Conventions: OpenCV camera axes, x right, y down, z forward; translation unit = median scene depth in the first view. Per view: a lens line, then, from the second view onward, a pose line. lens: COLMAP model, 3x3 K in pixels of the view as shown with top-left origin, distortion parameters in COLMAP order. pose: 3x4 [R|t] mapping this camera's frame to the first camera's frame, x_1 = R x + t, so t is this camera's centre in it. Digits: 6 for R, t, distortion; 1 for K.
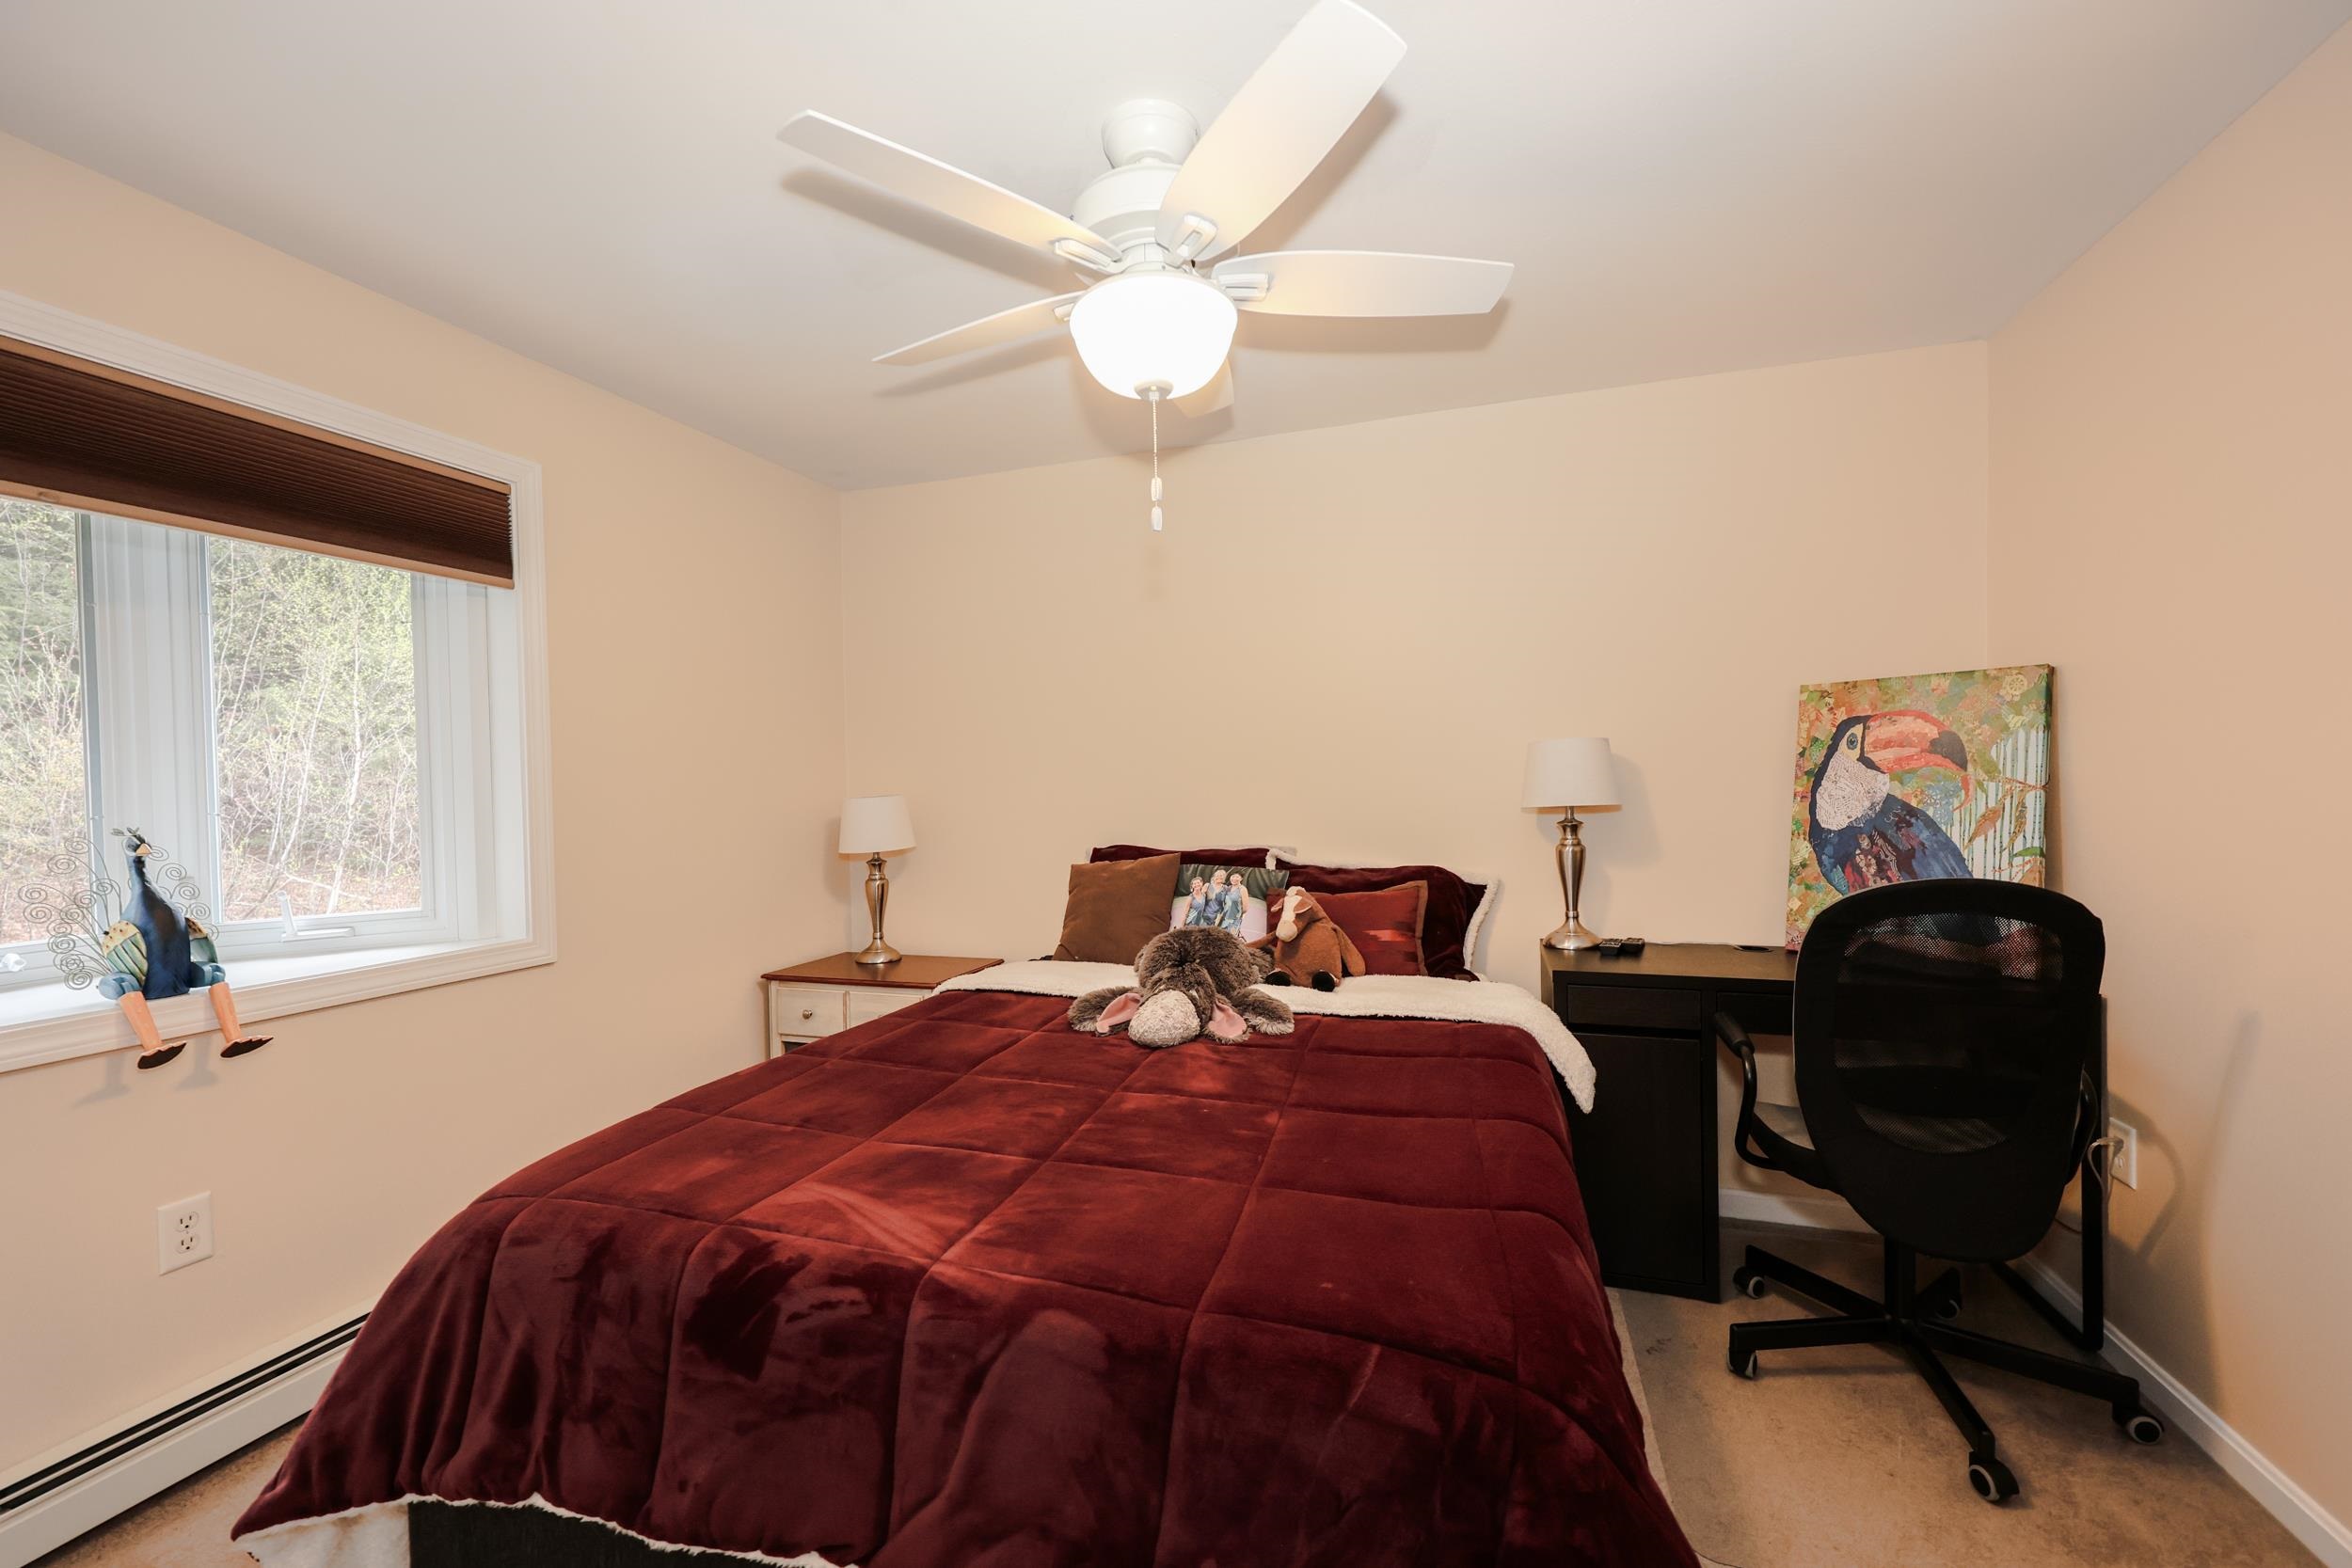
lens RADIAL K [[916.2, 0, 1176.0], [0, 916.2, 784.0], [0, 0, 1]] dist [-0.000087, 0.000143]
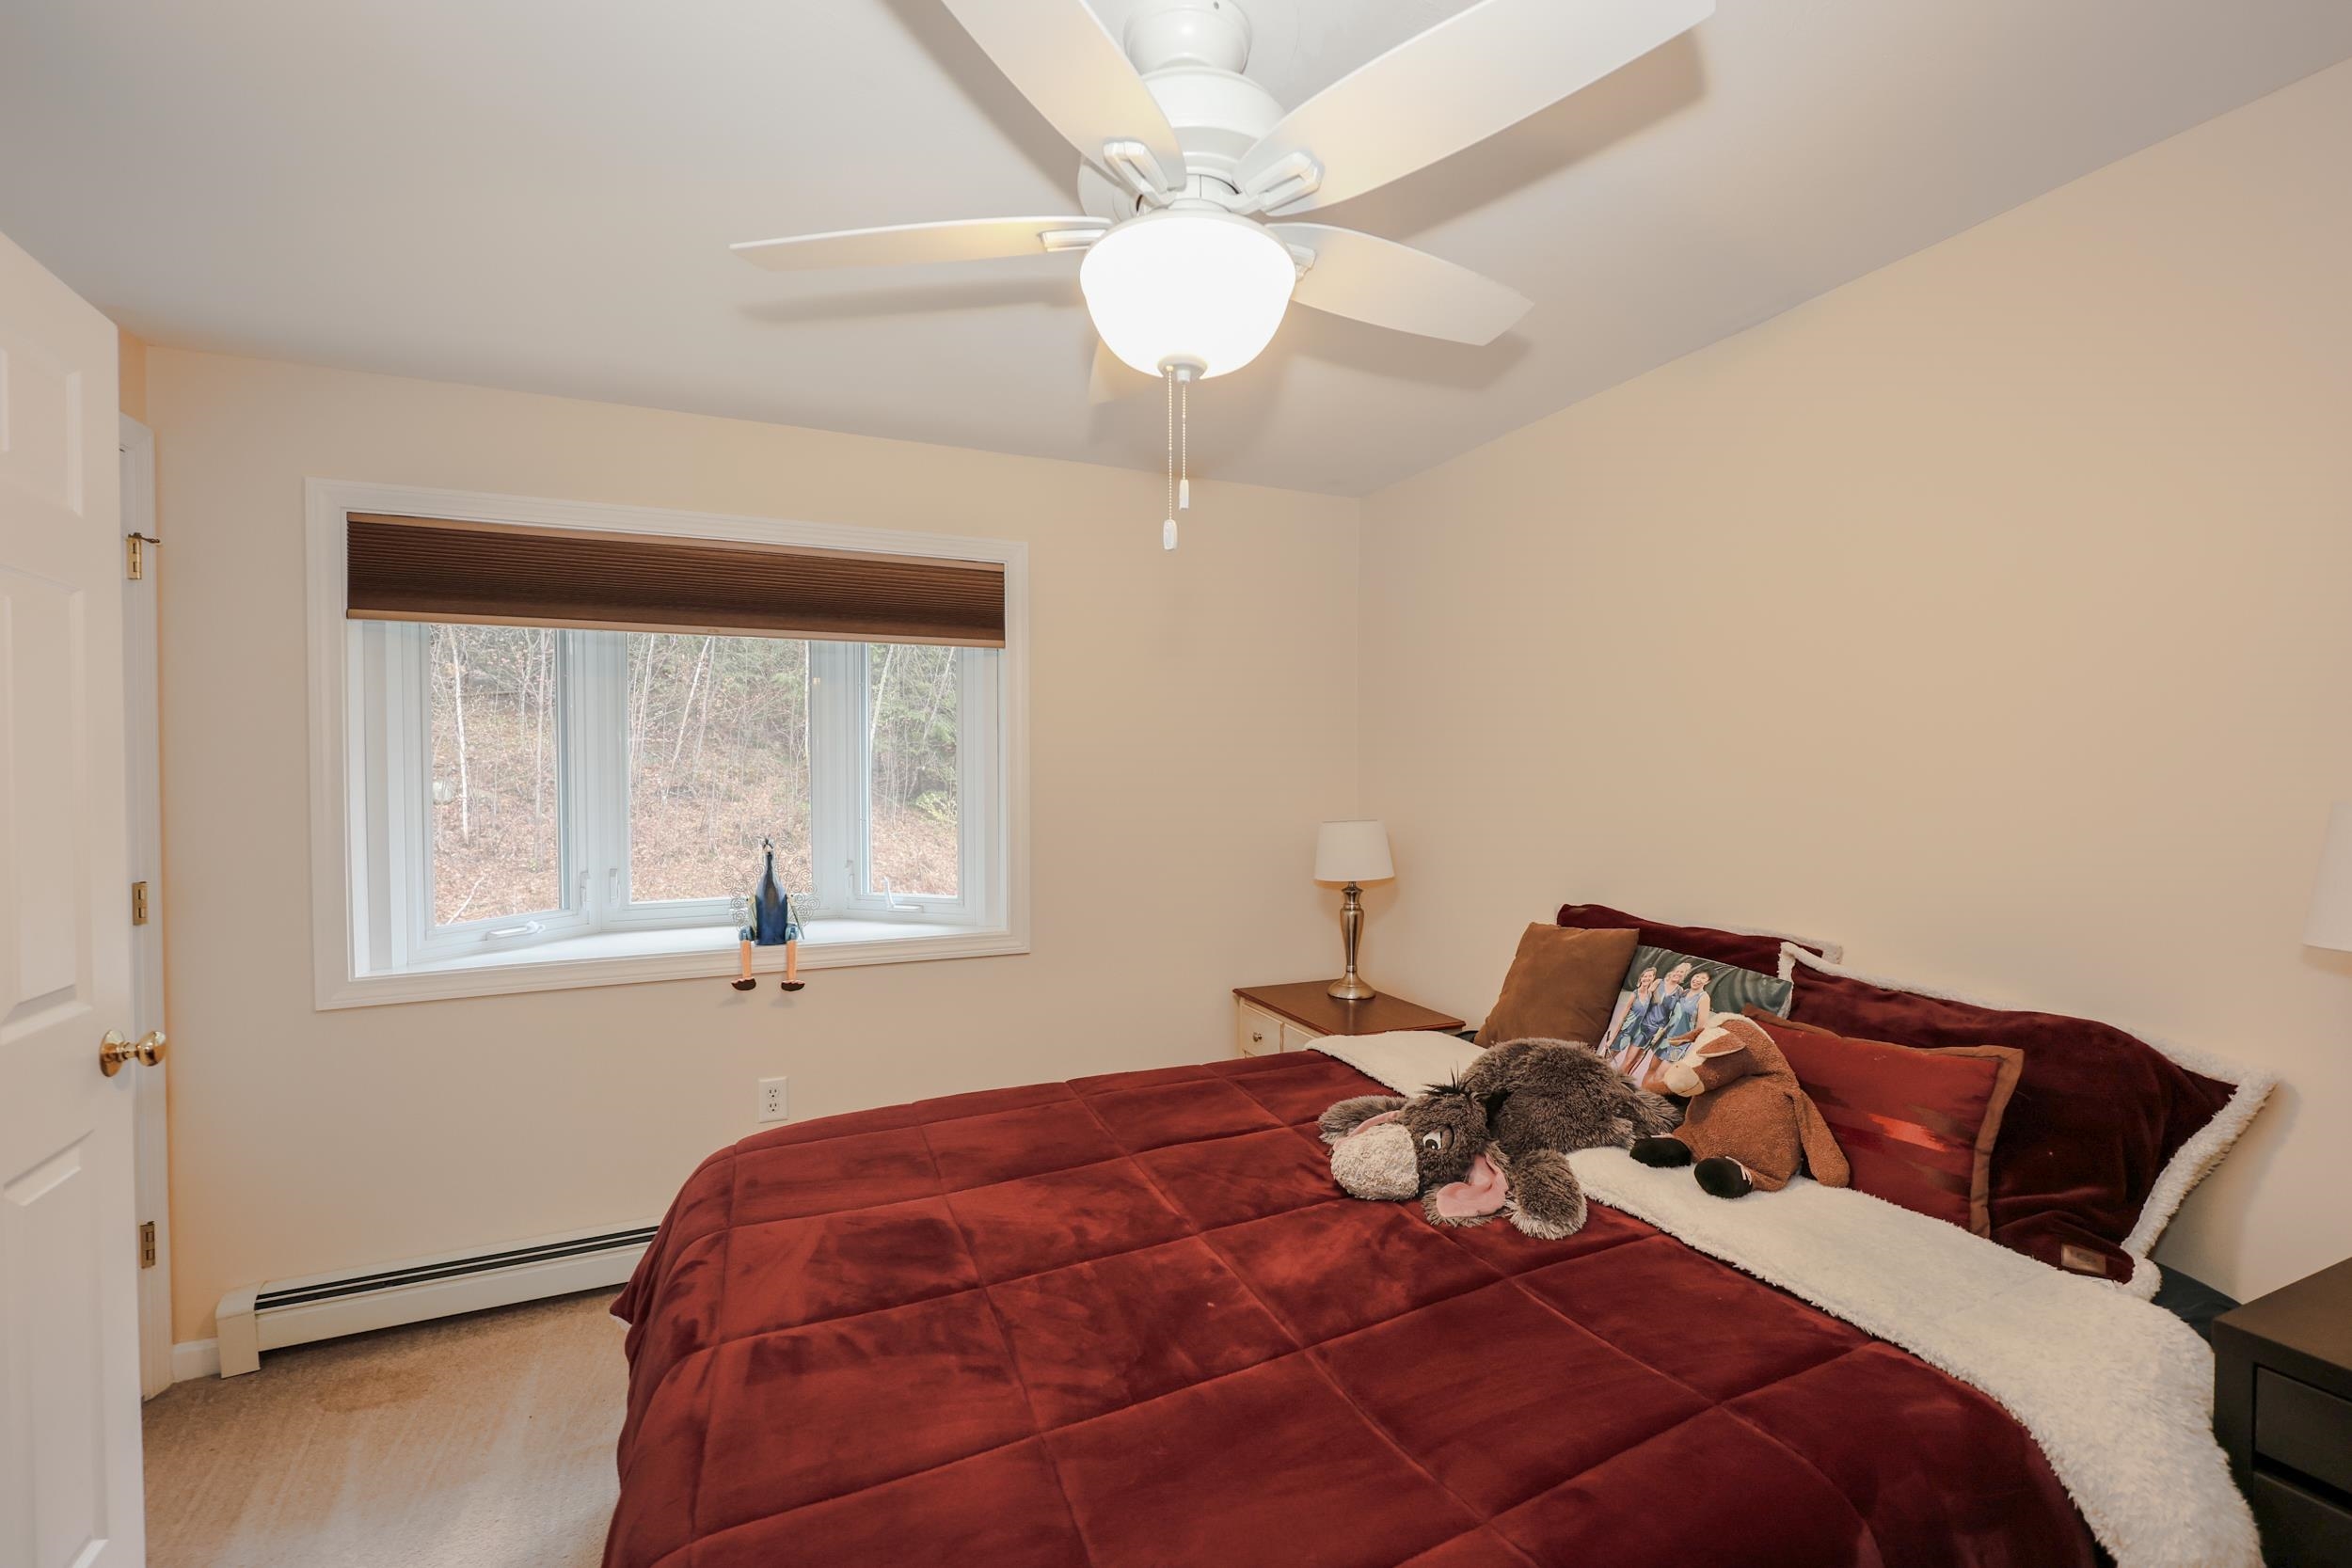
lens RADIAL K [[951.3, 0, 1176.0], [0, 951.3, 784.0], [0, 0, 1]] dist [0.001410, 0.000374]
pose [[0.688128, 0.027607, -0.725064, 0.372102], [-0.018953, 0.999619, 0.020073, -0.059579], [0.725342, -0.000071, 0.688389, 0.281831]]
